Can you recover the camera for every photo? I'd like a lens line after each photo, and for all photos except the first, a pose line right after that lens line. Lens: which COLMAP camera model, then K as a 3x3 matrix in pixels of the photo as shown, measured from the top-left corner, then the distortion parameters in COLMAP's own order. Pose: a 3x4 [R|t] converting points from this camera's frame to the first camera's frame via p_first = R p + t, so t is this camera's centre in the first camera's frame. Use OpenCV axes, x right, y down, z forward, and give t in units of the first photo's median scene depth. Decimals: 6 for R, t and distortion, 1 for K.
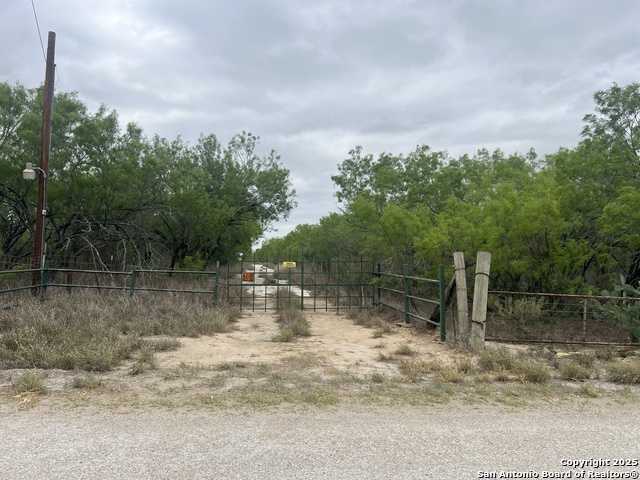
lens RADIAL K [[446.0, 0, 320.0], [0, 446.0, 240.0], [0, 0, 1]] dist [-0.001583, -0.030762]
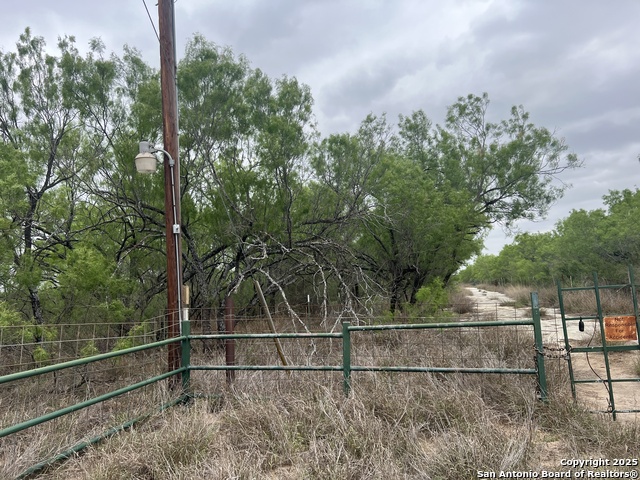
lens RADIAL K [[446.0, 0, 320.0], [0, 446.0, 240.0], [0, 0, 1]] dist [-0.001583, -0.030762]
pose [[0.901481, -0.149072, -0.406337, -0.122390], [0.122796, 0.988328, -0.090158, 0.011256], [0.415034, 0.031379, 0.909264, 0.287277]]
